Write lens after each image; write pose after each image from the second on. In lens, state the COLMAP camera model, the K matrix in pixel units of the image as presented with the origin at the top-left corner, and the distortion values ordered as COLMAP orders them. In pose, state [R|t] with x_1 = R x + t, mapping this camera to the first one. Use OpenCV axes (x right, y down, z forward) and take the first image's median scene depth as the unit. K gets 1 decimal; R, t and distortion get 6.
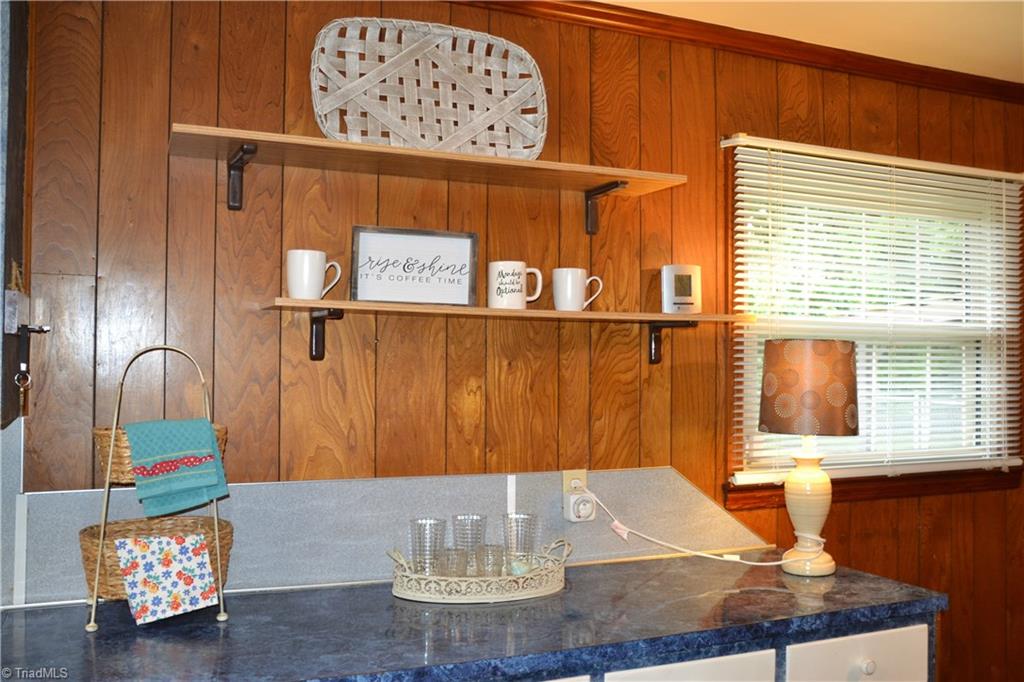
lens RADIAL K [[919.4, 0, 511.9], [0, 919.4, 341.6], [0, 0, 1]] dist [-0.055317, 0.011744]
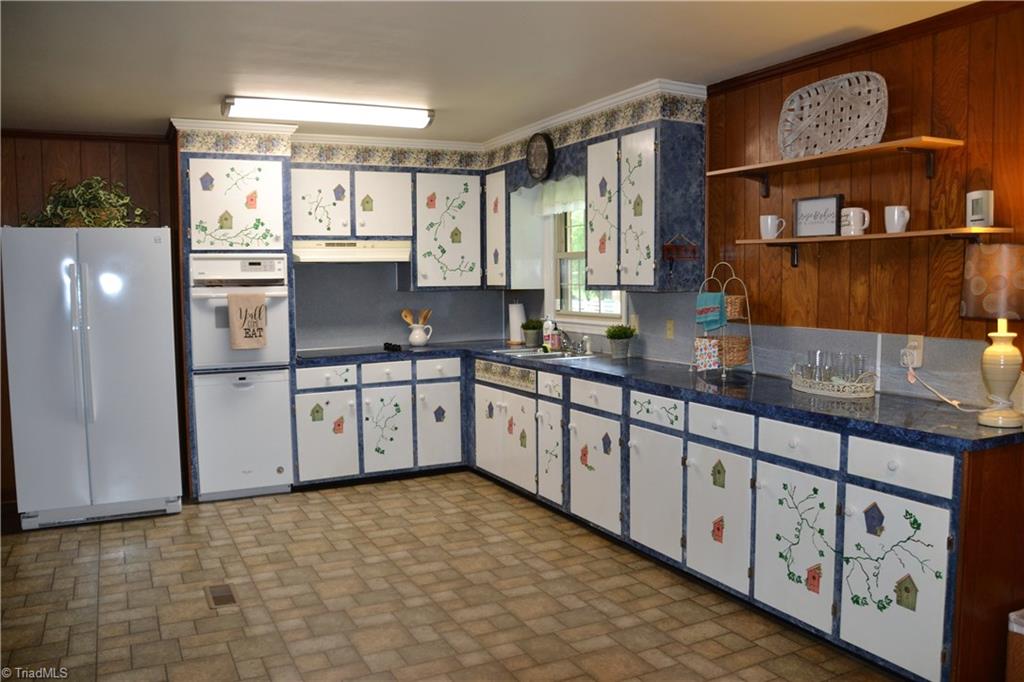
lens RADIAL K [[815.4, 0, 511.0], [0, 815.4, 346.6], [0, 0, 1]] dist [-0.142029, 0.078908]
pose [[0.058937, 0.077405, -0.995256, 1.413280], [0.042262, 0.995902, 0.079958, 0.025087], [0.997367, -0.046774, 0.055424, 0.257373]]
